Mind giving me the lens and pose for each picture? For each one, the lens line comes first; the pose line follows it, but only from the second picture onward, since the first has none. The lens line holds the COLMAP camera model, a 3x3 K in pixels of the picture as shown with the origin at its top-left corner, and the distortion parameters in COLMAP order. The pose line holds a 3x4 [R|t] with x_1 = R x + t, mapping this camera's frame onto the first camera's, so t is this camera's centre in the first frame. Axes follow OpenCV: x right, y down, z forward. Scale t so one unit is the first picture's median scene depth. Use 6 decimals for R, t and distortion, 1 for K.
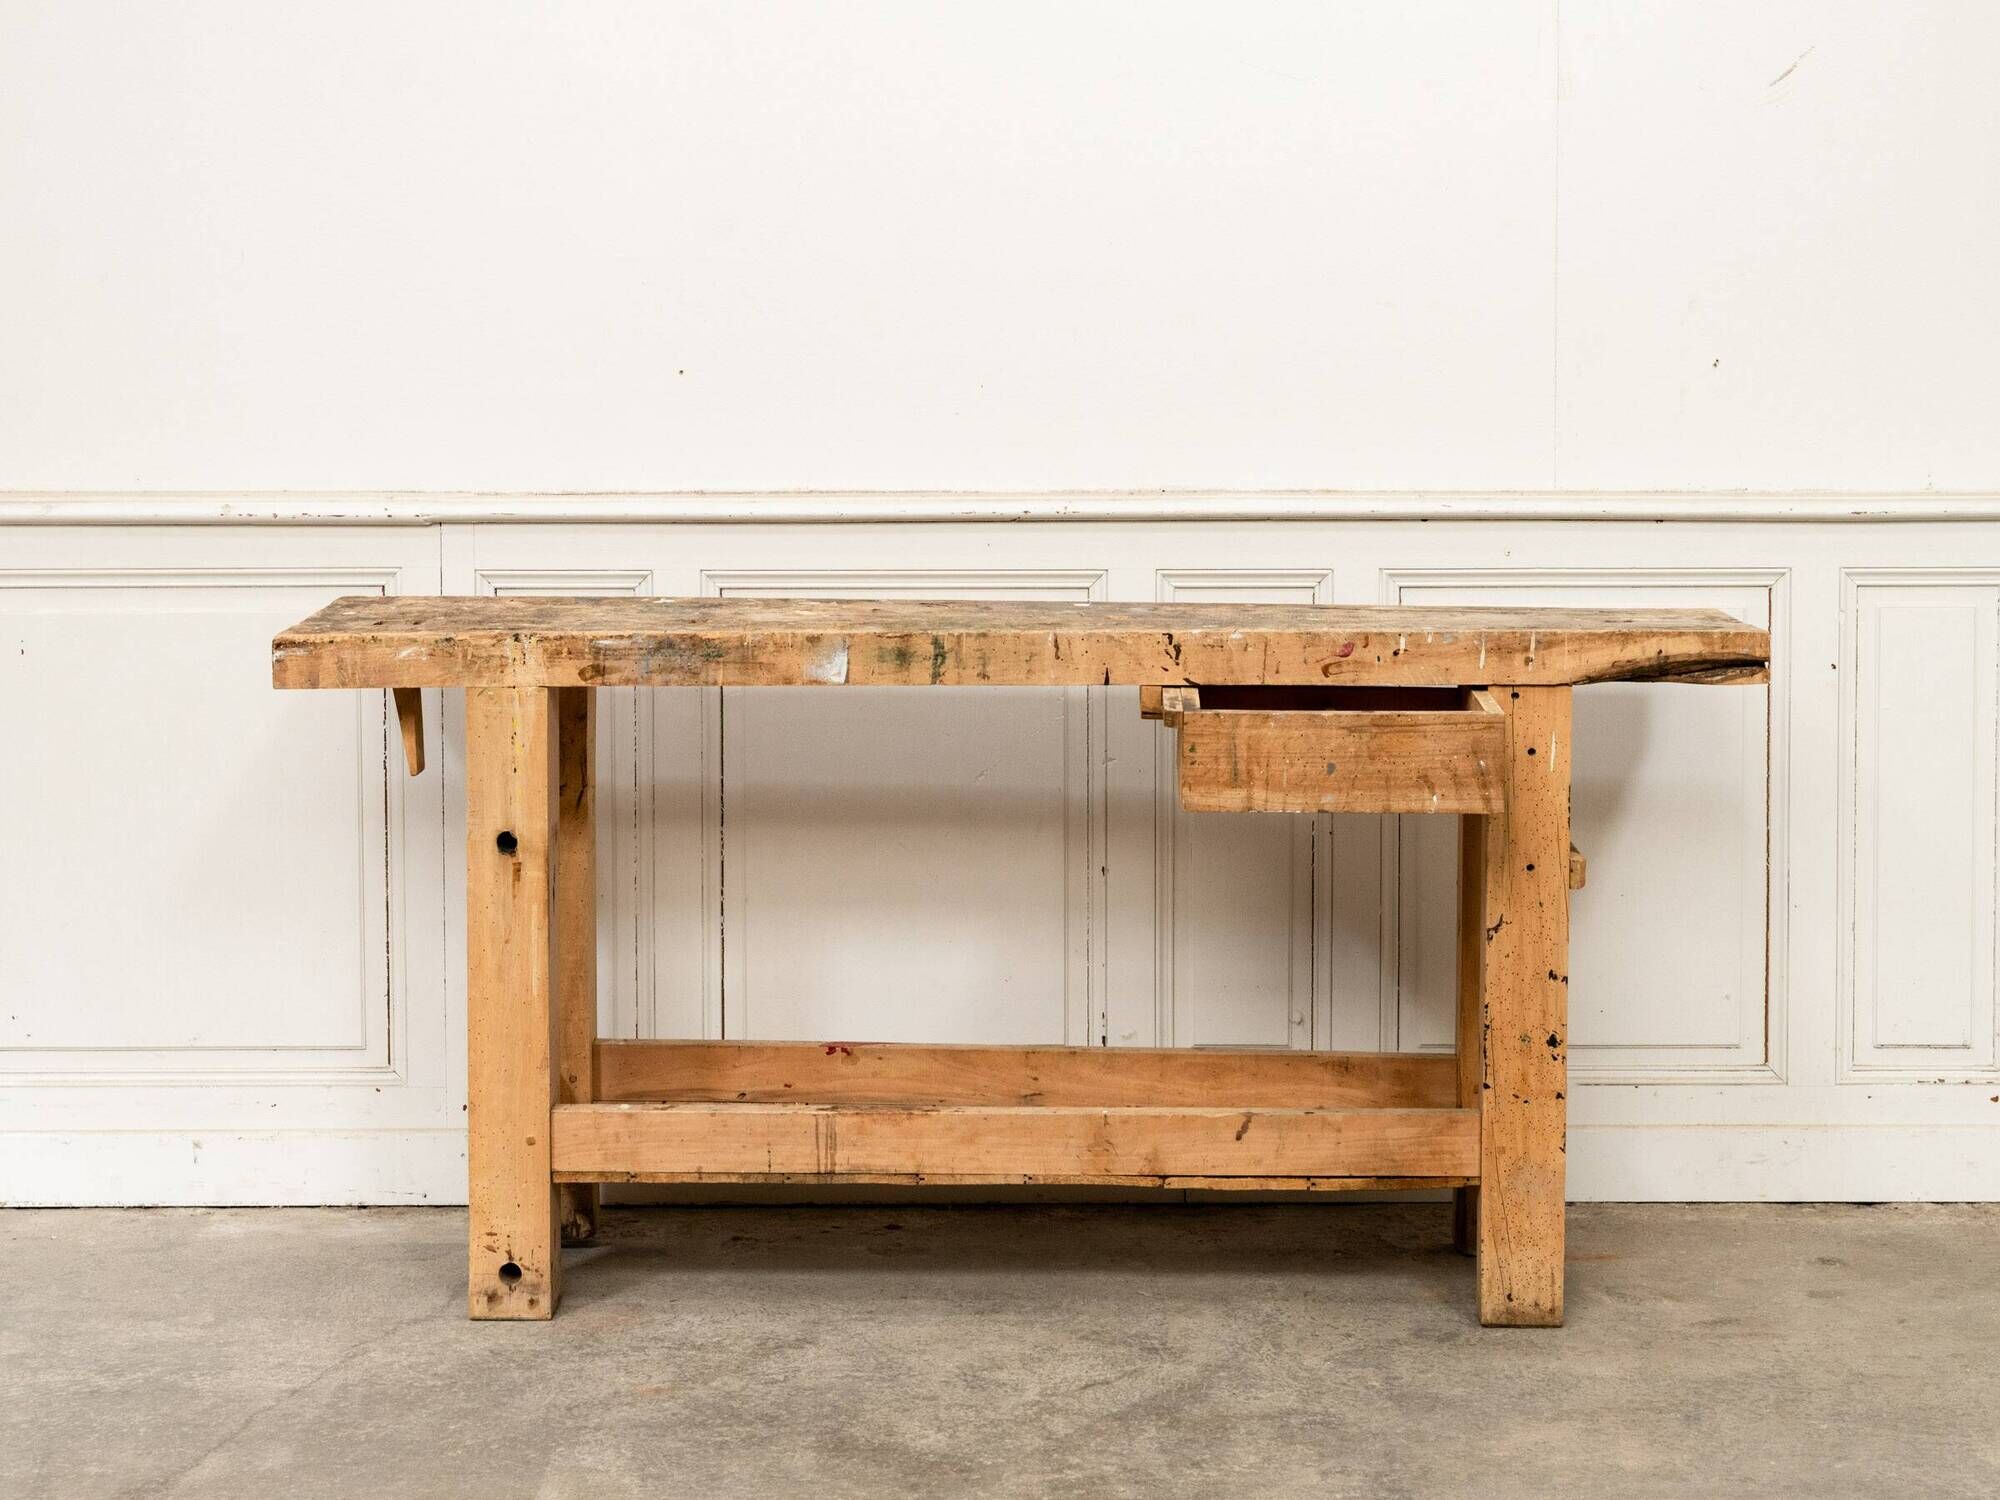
lens RADIAL K [[3513.5, 0, 1056.0], [0, 3513.5, 600.3], [0, 0, 1]] dist [0.017785, 0.000000]
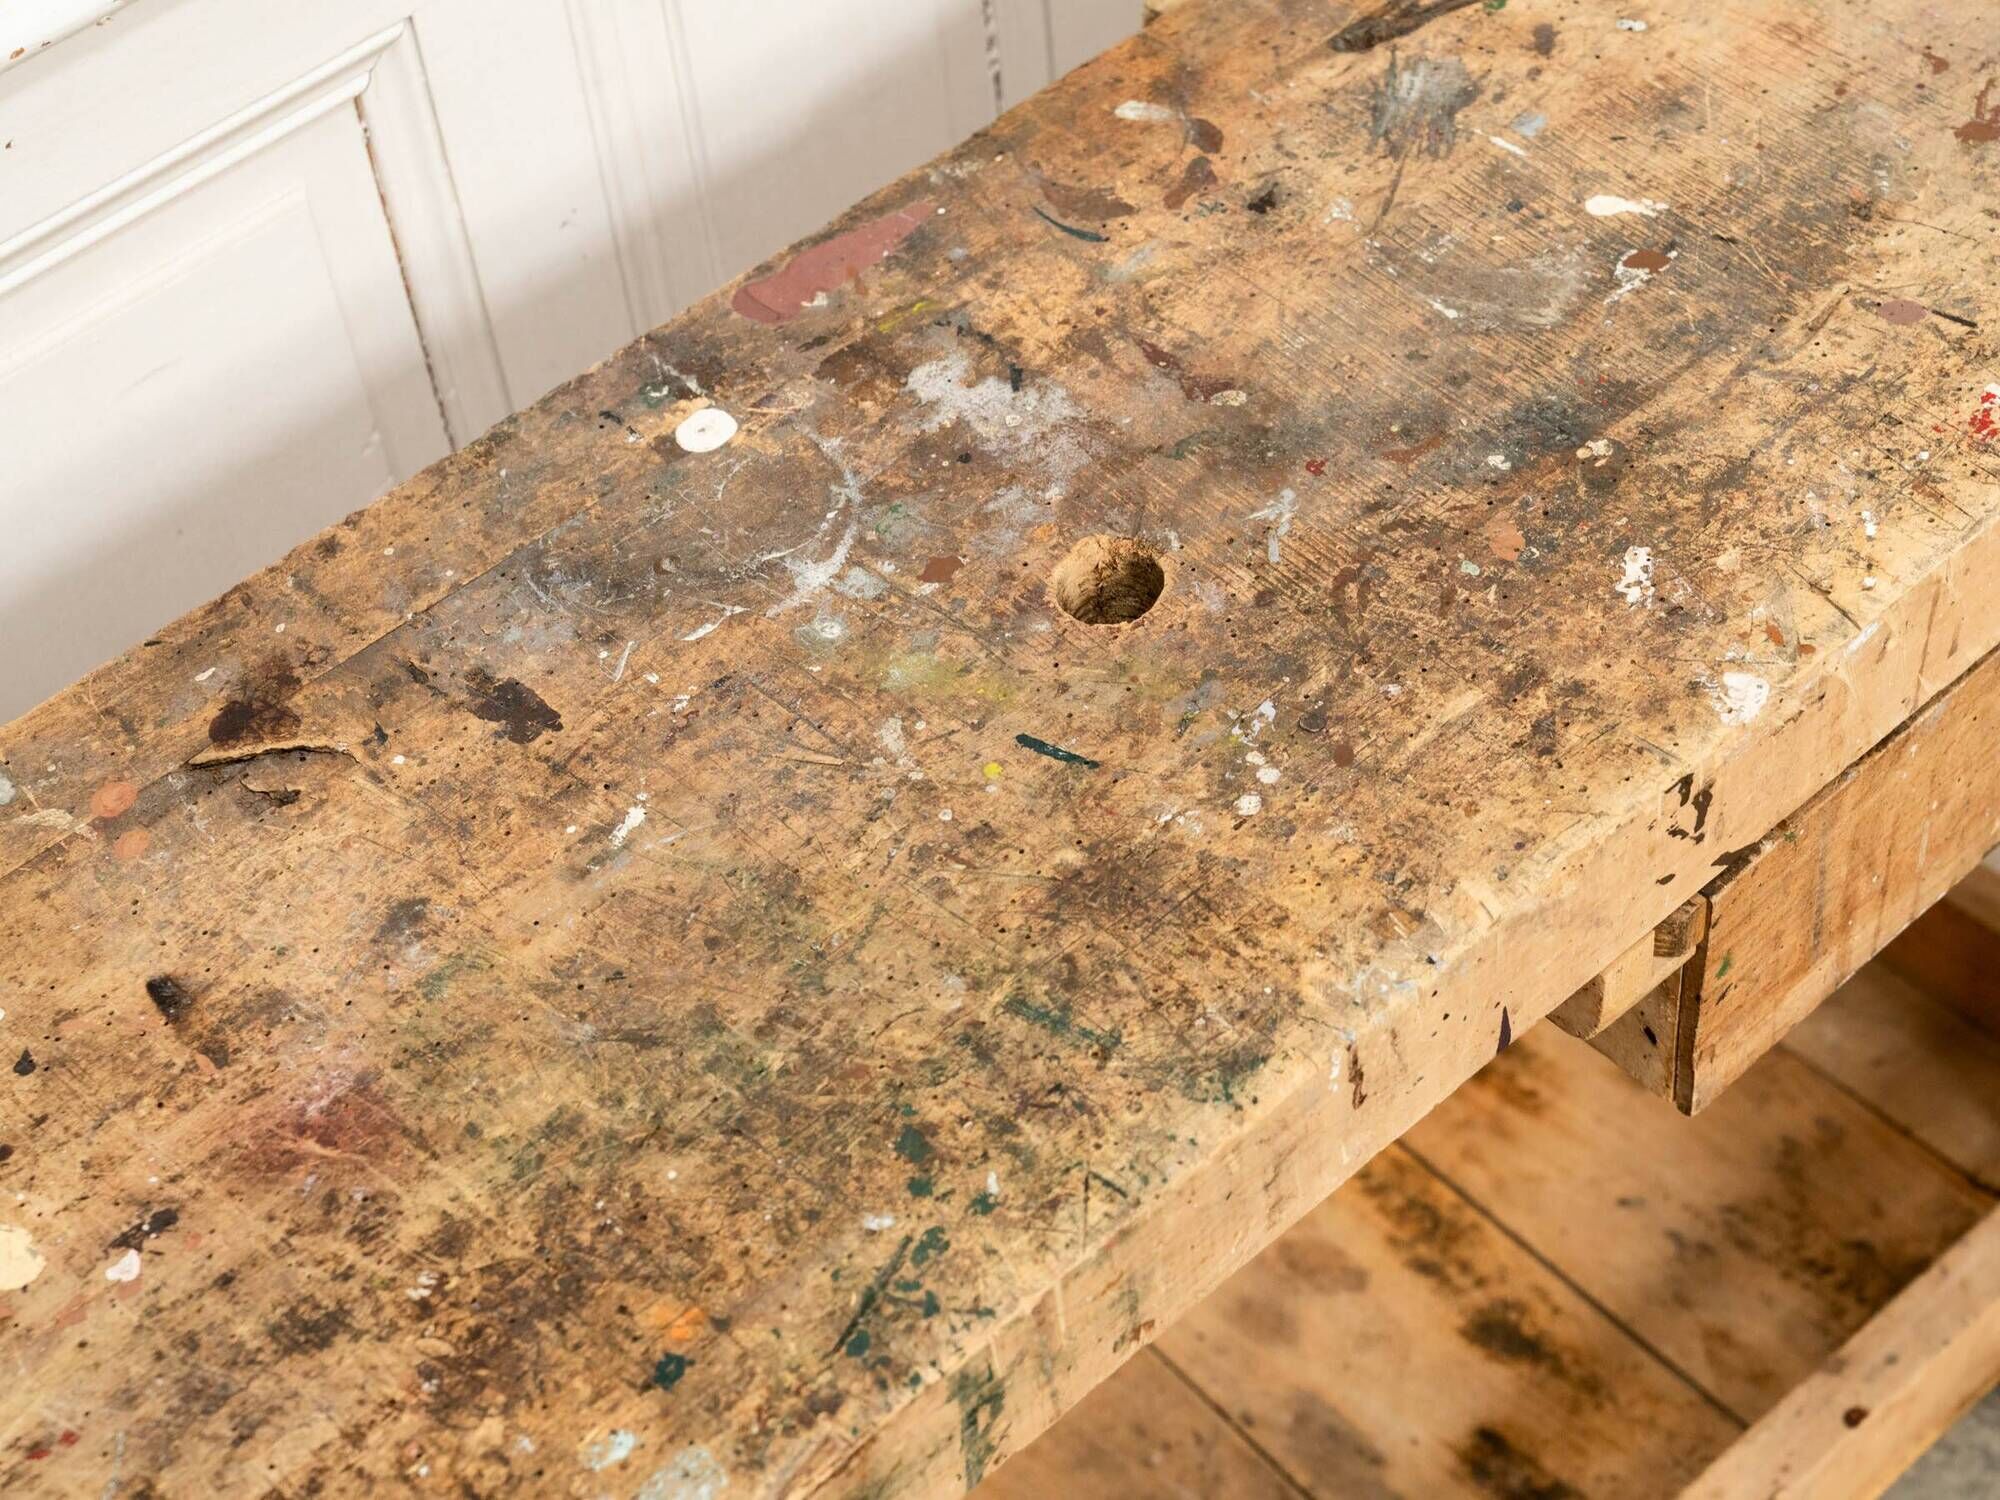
lens RADIAL K [[3150.7, 0, 943.1], [0, 3150.7, 721.0], [0, 0, 1]] dist [0.026195, 0.000000]
pose [[0.746496, -0.546232, 0.379967, -0.086325], [0.169631, 0.708403, 0.685120, -0.150605], [-0.643405, -0.446985, 0.621478, 0.893988]]
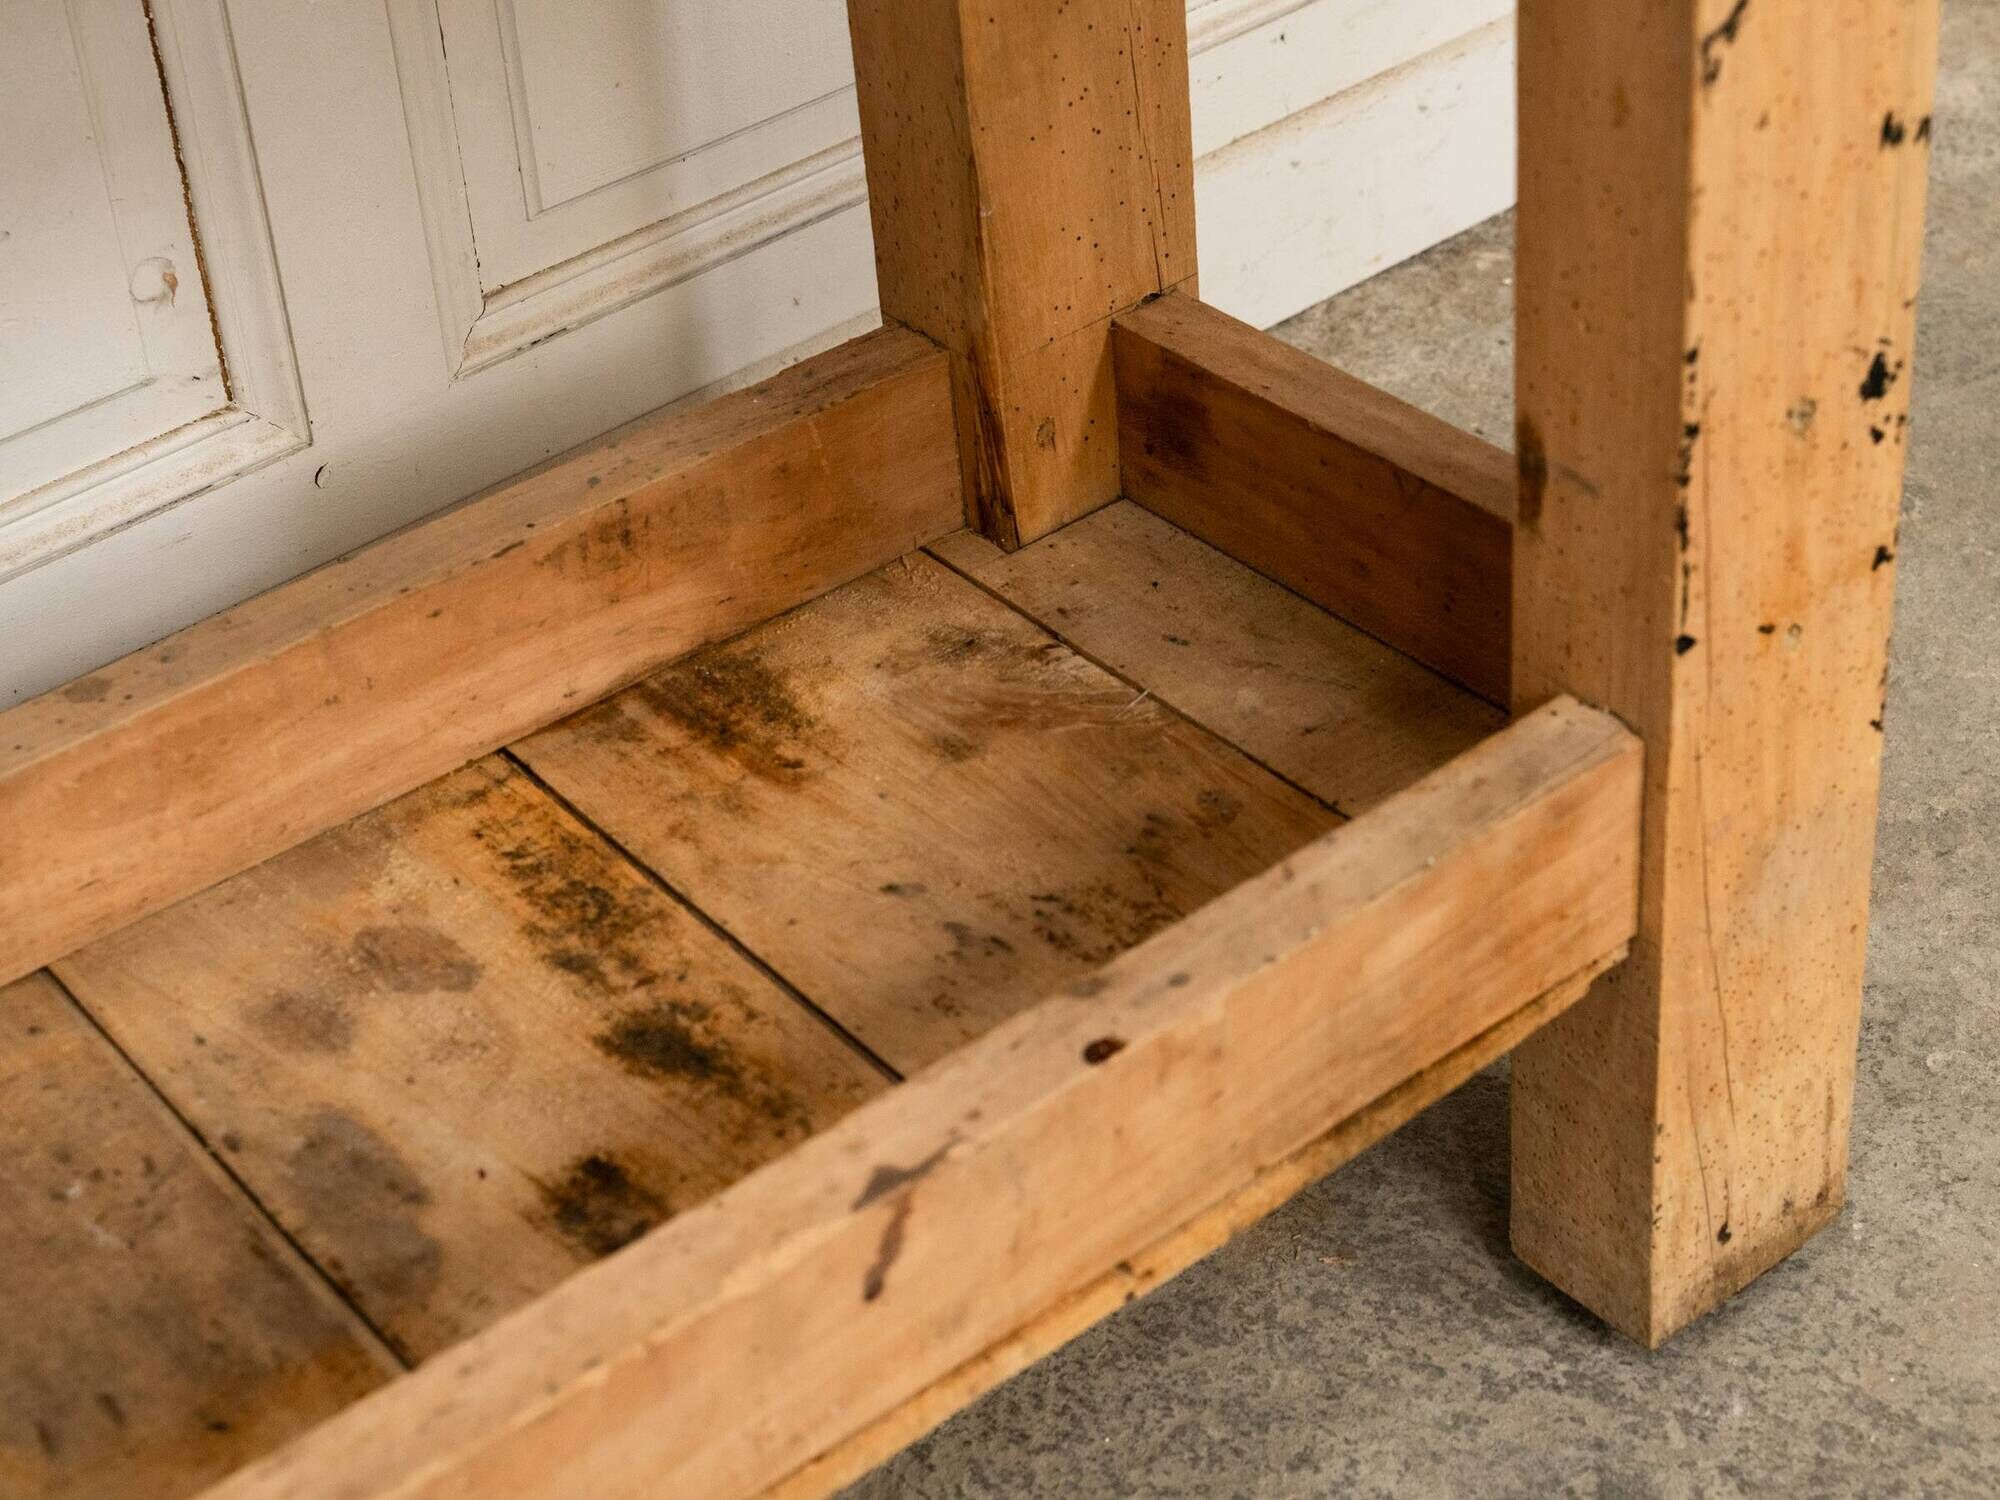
lens RADIAL K [[3513.5, 0, 964.3], [0, 3513.5, 739.8], [0, 0, 1]] dist [0.017785, 0.000000]
pose [[0.768823, -0.431409, 0.472015, -0.032997], [0.131532, 0.829049, 0.543486, 0.005560], [-0.625788, -0.355759, 0.694136, 0.861701]]
